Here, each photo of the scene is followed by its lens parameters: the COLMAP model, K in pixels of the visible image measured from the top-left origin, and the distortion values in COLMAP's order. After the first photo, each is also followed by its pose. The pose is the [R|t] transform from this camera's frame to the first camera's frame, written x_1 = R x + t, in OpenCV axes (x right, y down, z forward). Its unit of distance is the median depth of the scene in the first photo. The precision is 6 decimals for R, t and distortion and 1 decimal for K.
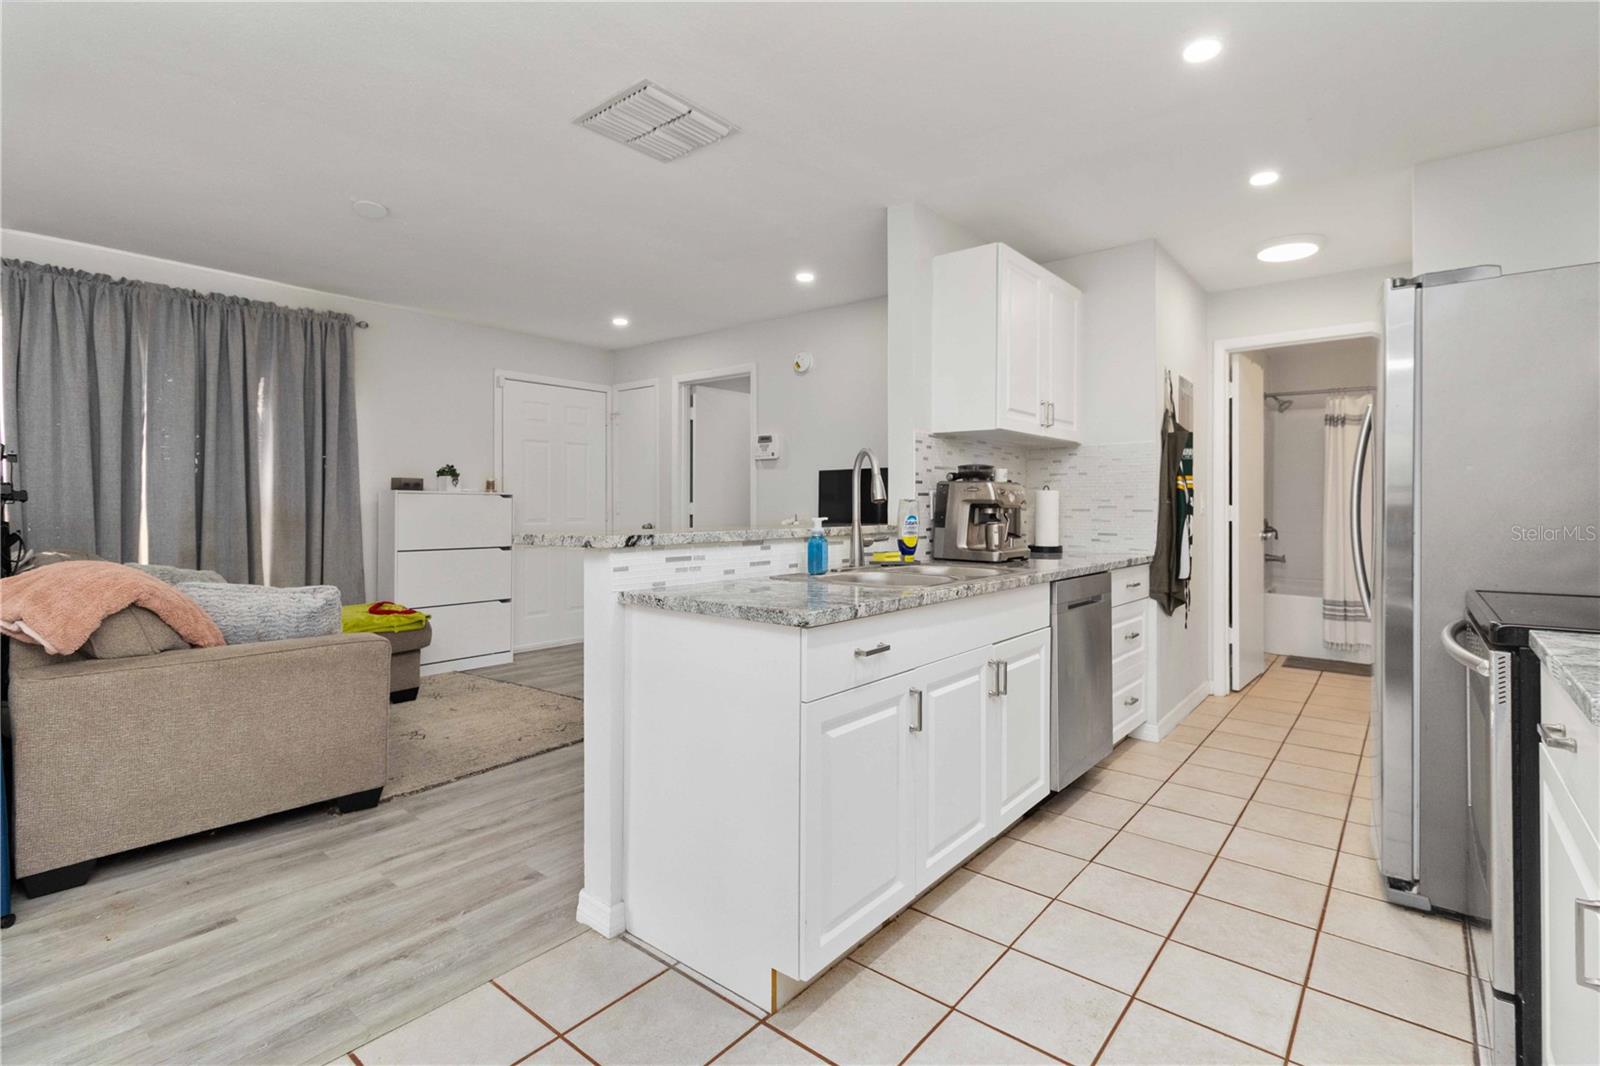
lens RADIAL K [[730.1, 0, 798.5], [0, 730.1, 525.0], [0, 0, 1]] dist [0.000240, -0.000190]
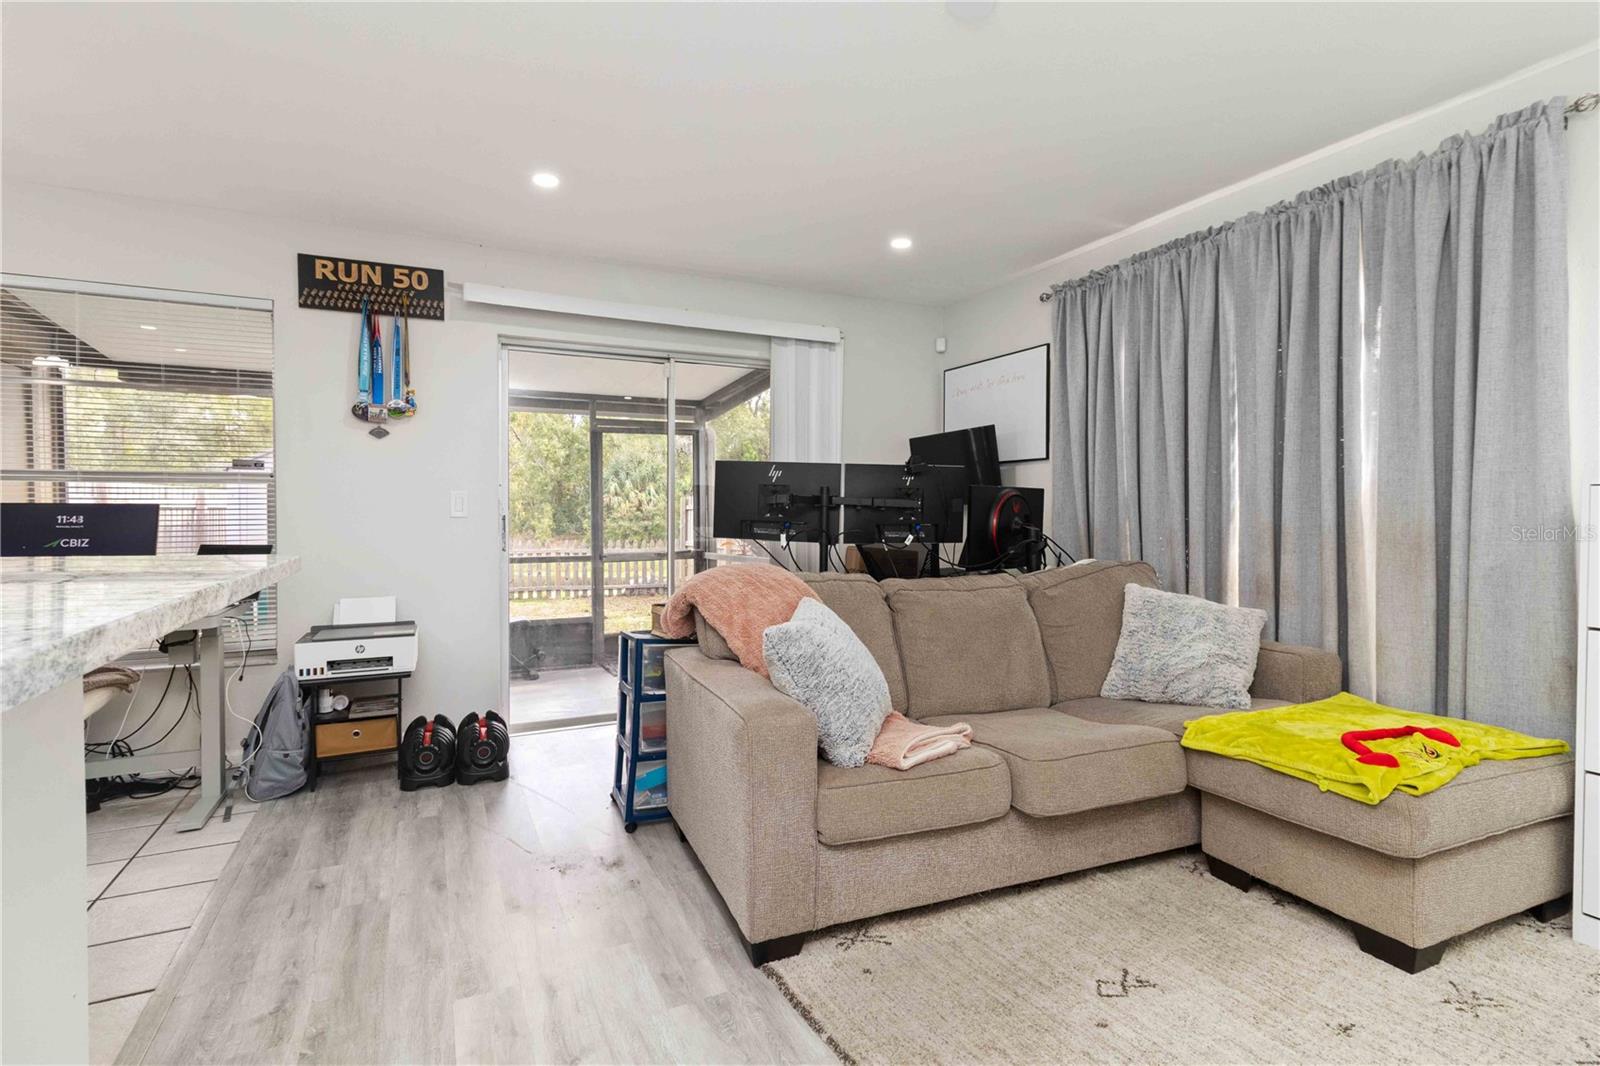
lens RADIAL K [[770.0, 0, 796.5], [0, 770.0, 524.9], [0, 0, 1]] dist [-0.001482, 0.000198]
pose [[-0.403533, 0.016185, -0.914822, 0.041772], [-0.027902, 0.999161, 0.029985, -0.039956], [0.914540, 0.037625, -0.402743, 1.380975]]
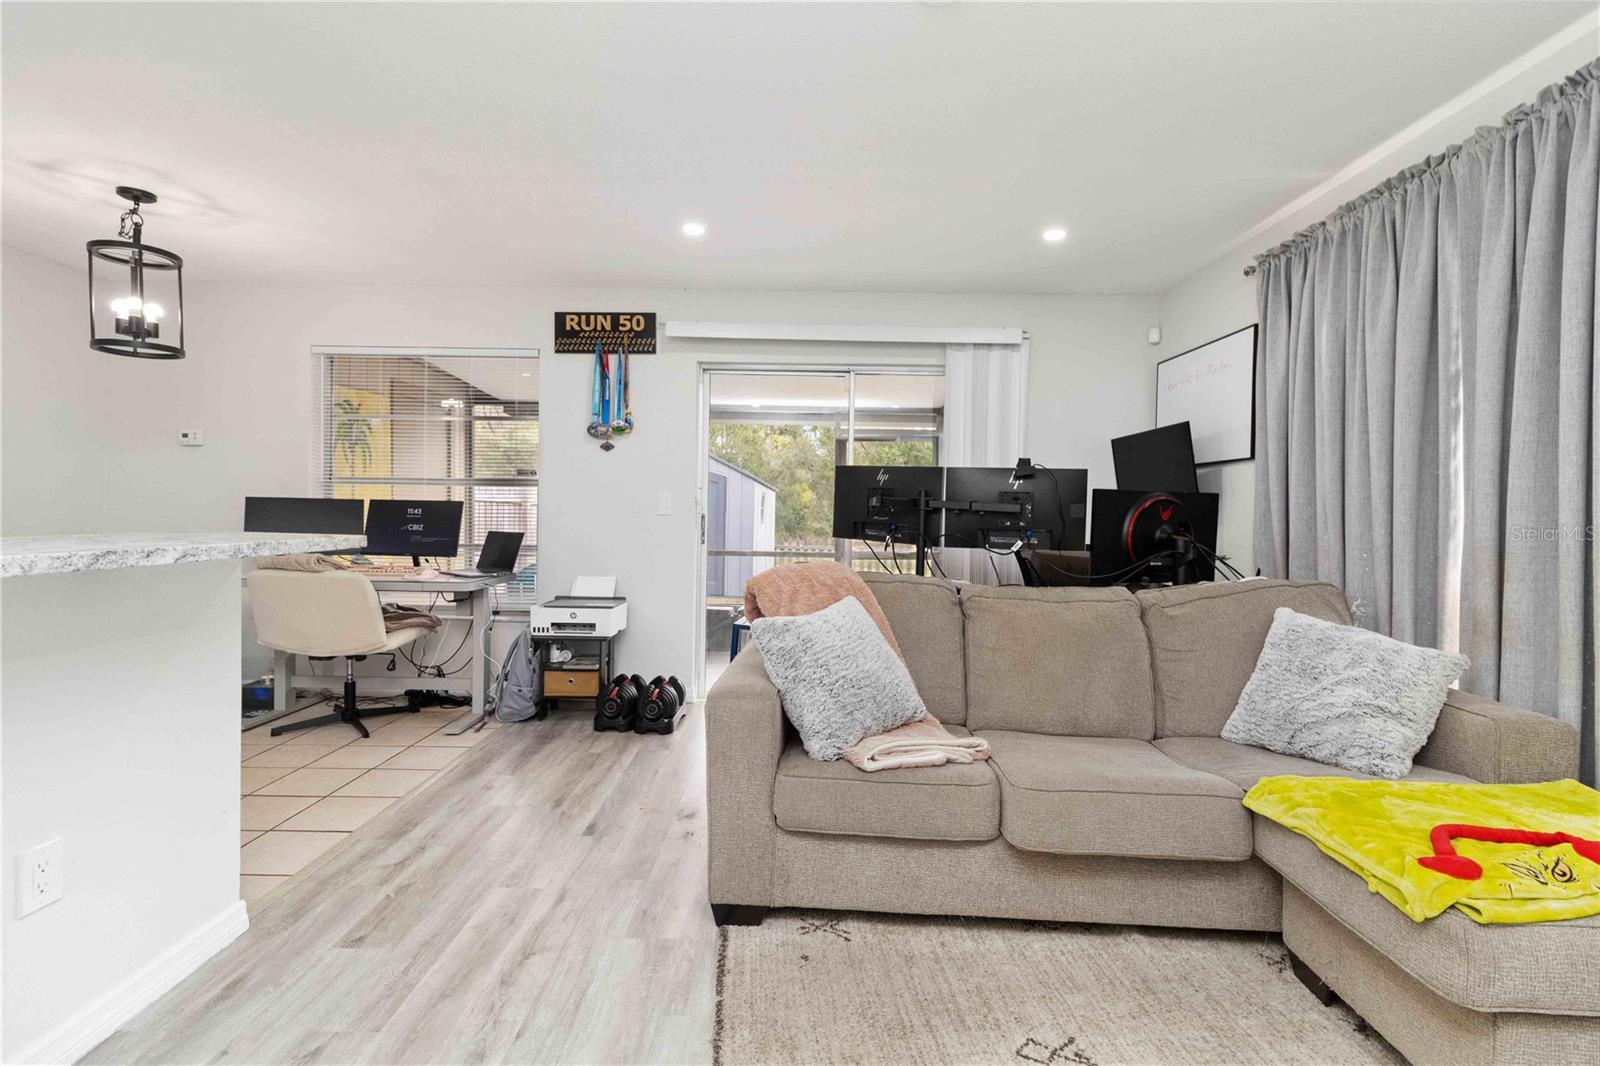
lens RADIAL K [[730.1, 0, 798.5], [0, 730.1, 525.0], [0, 0, 1]] dist [0.000240, -0.000190]
pose [[-0.761752, -0.001210, -0.647867, -0.176981], [-0.036631, 0.998479, 0.041206, -0.049788], [0.646832, 0.055121, -0.760638, 1.681785]]
